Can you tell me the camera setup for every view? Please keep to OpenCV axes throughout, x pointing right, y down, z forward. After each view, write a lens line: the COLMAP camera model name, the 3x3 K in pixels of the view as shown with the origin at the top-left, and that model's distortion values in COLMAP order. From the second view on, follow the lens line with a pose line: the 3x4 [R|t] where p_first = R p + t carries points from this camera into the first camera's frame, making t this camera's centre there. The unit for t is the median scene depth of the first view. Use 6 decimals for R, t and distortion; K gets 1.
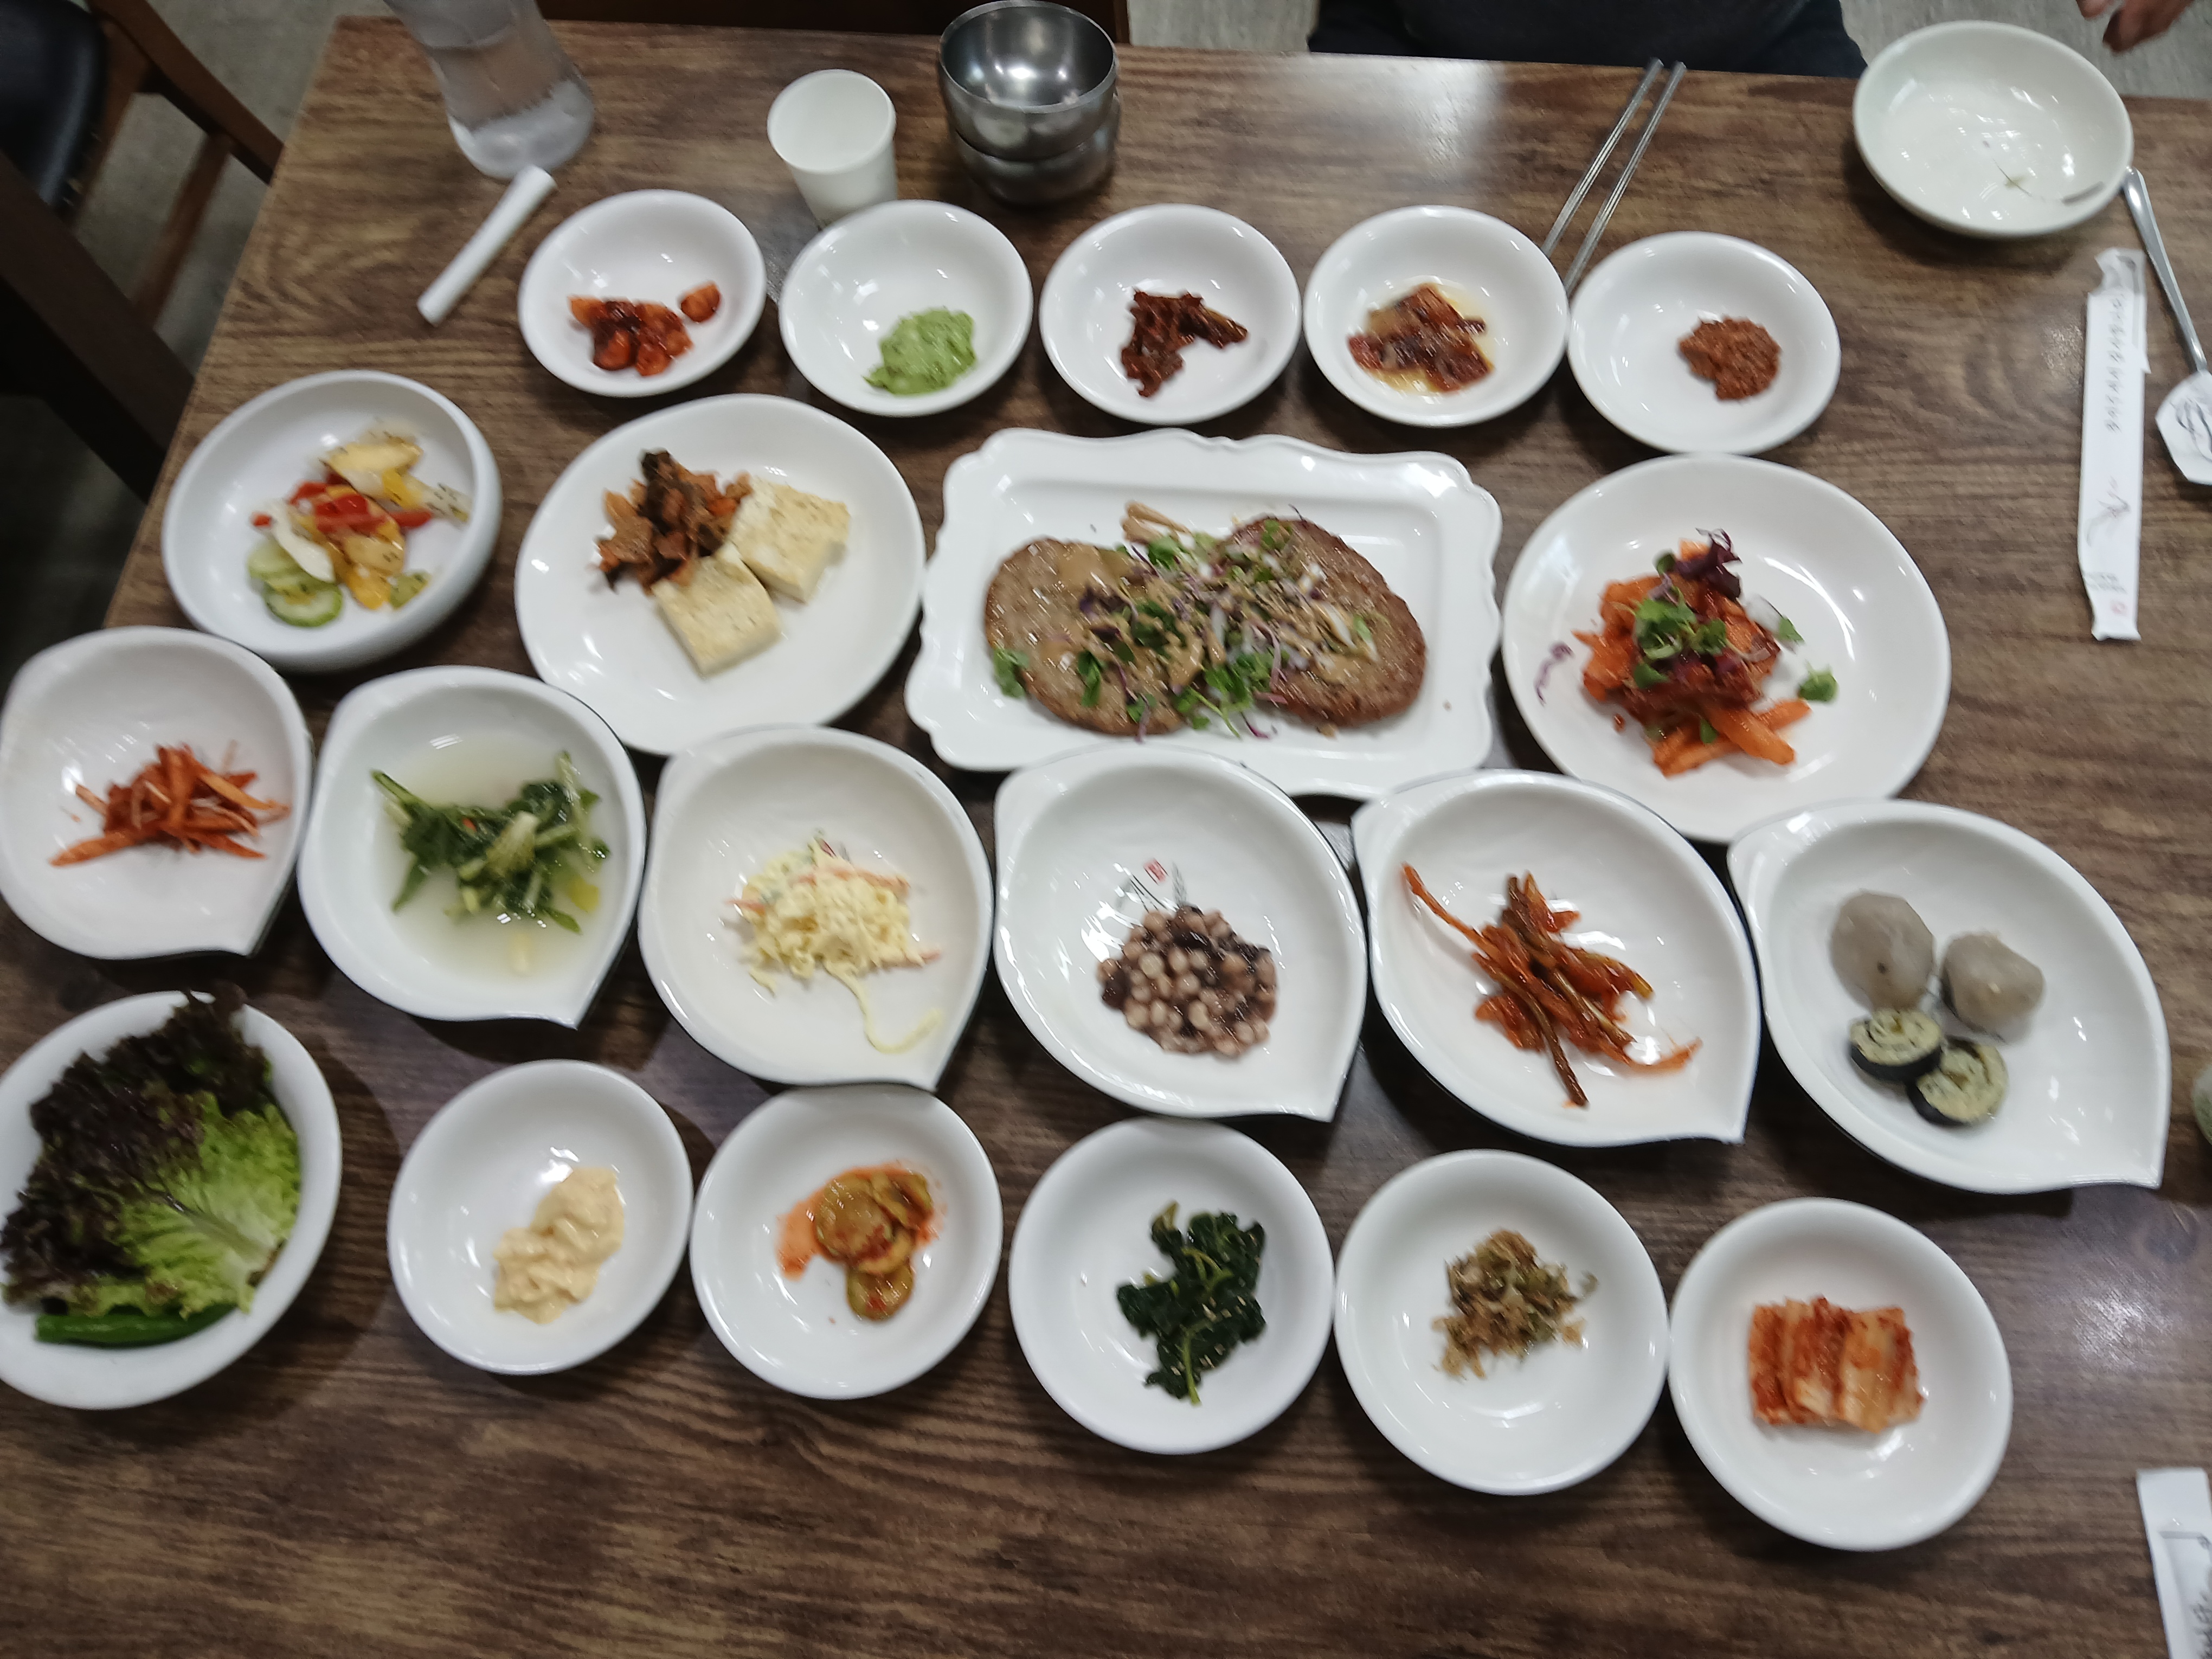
lens RADIAL K [[1850.6, 0, 1106.0], [0, 1850.6, 829.5], [0, 0, 1]] dist [-0.003581, -0.001066]
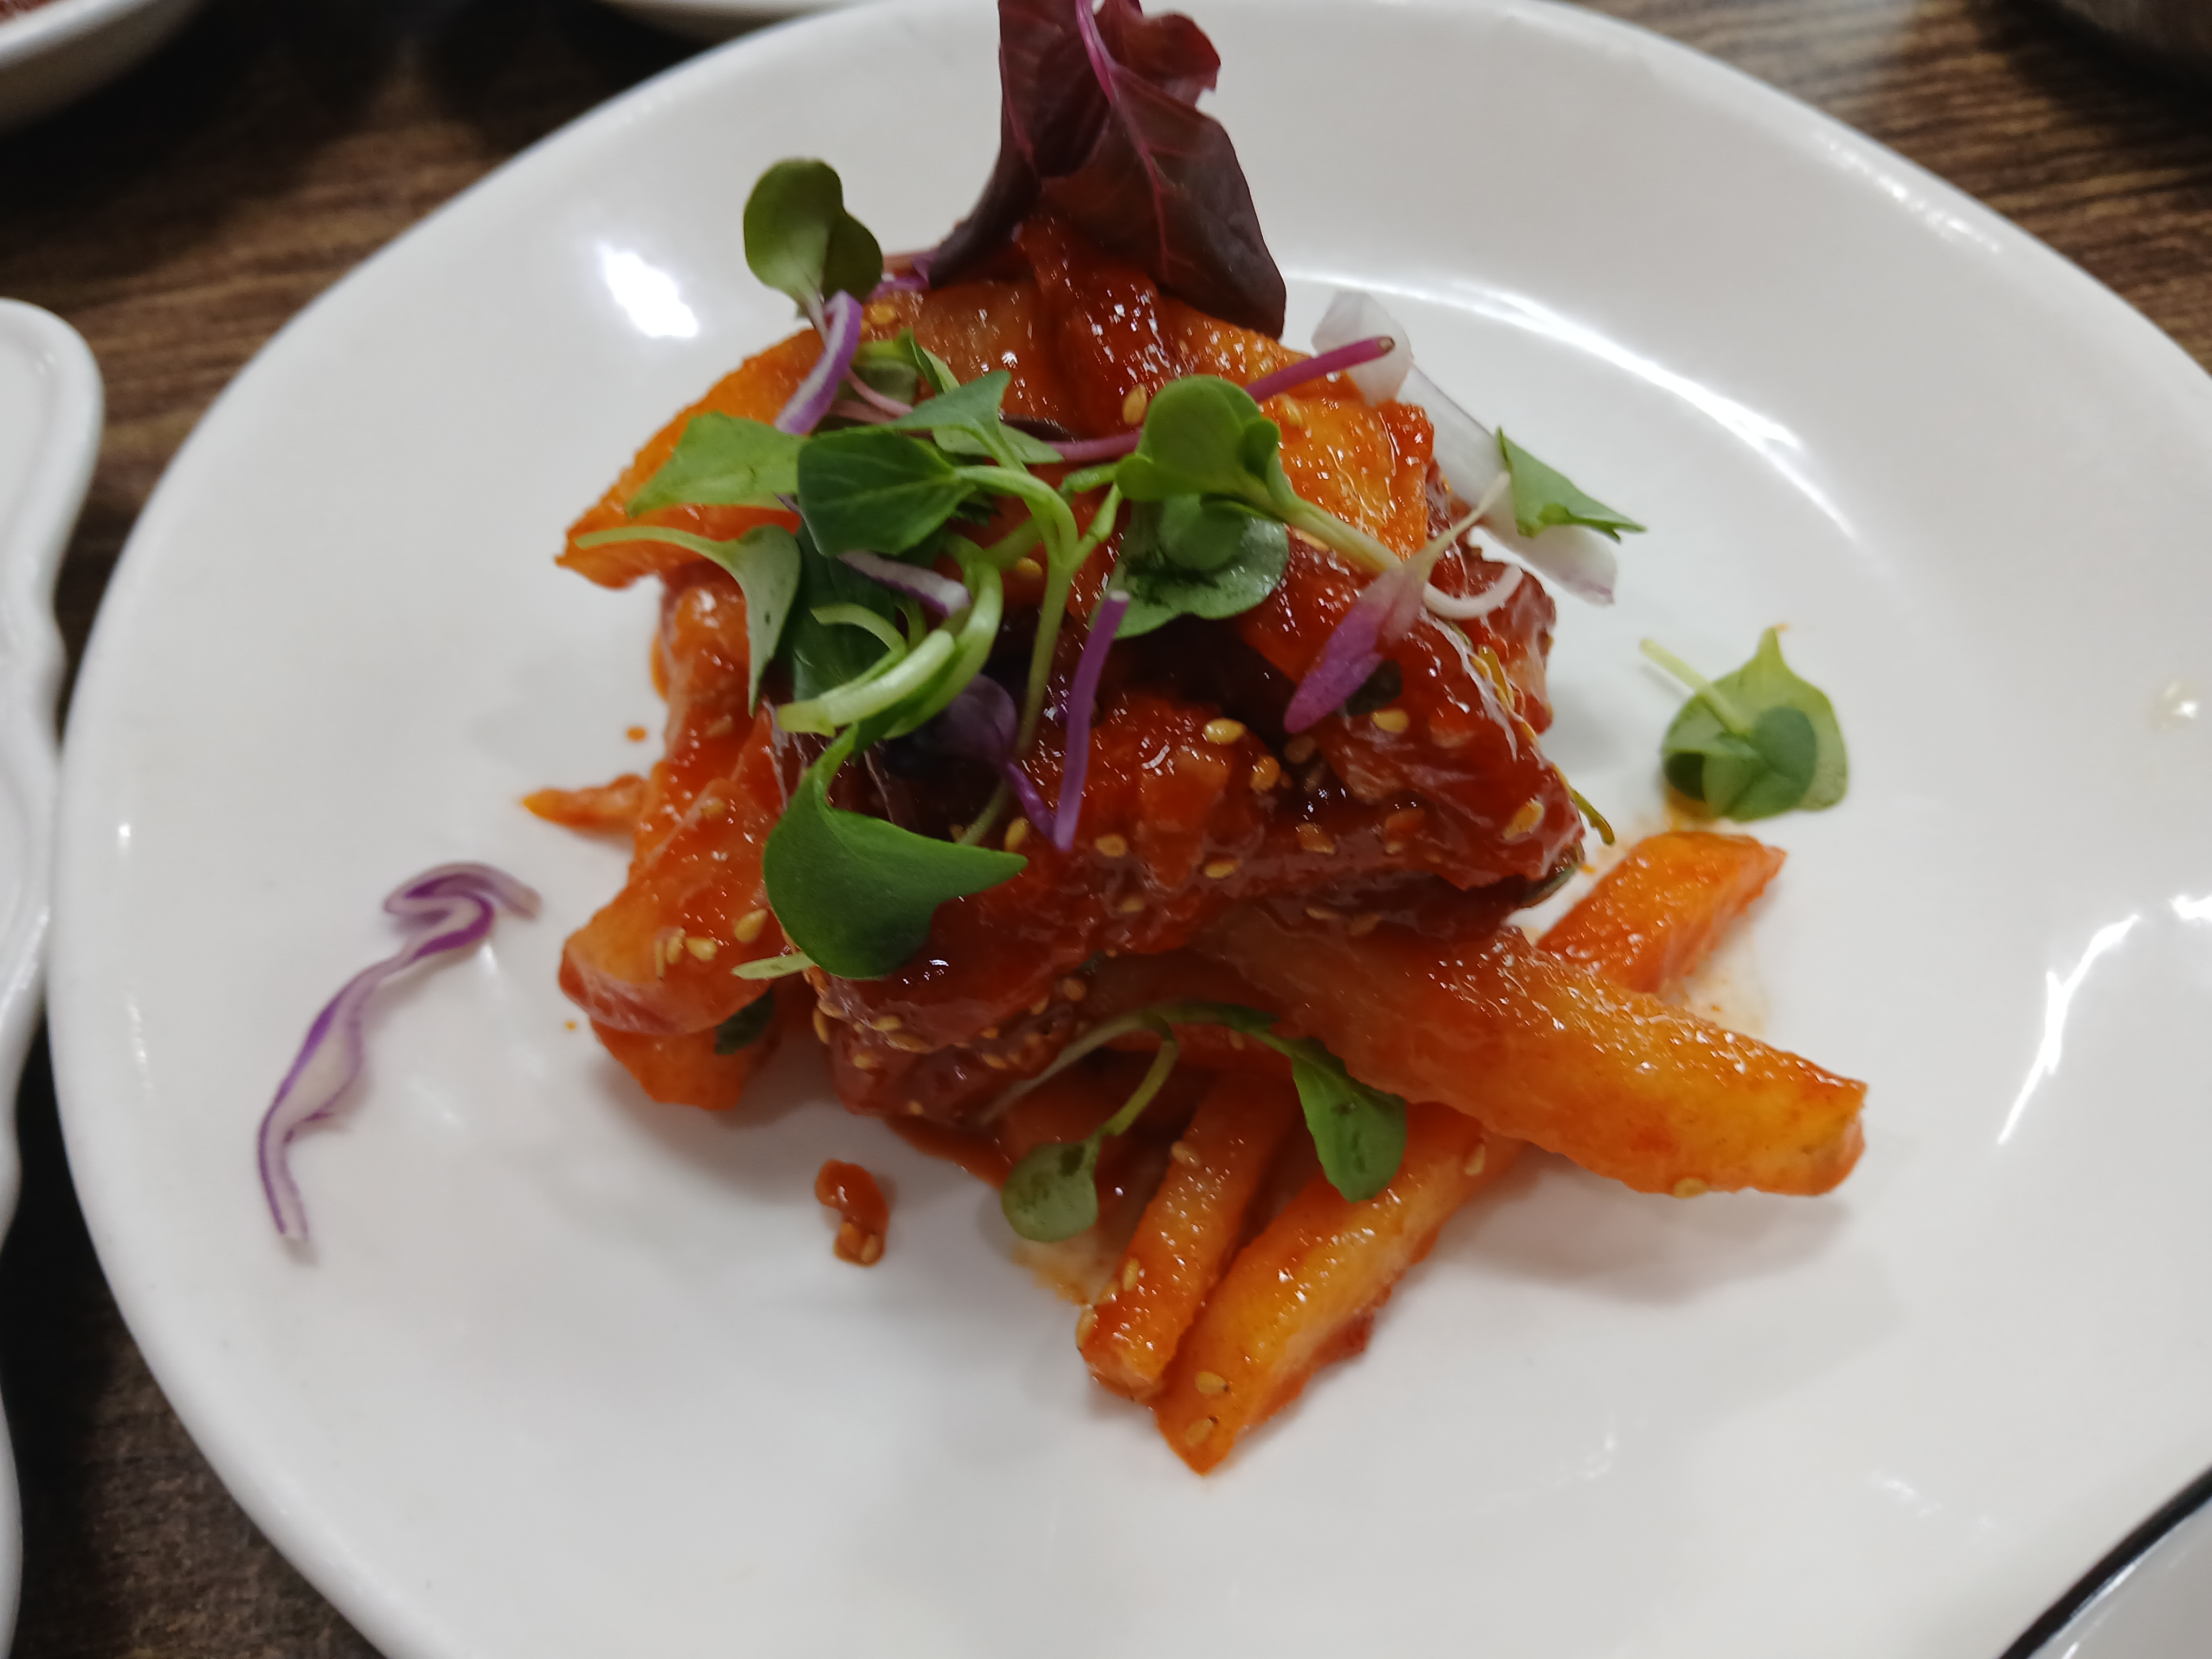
lens RADIAL K [[1850.6, 0, 1106.0], [0, 1850.6, 829.5], [0, 0, 1]] dist [-0.003581, -0.001066]
pose [[0.935808, -0.248704, 0.249818, 0.266027], [0.298389, 0.936199, -0.185729, -0.051854], [-0.187688, 0.248350, 0.950313, 0.827840]]
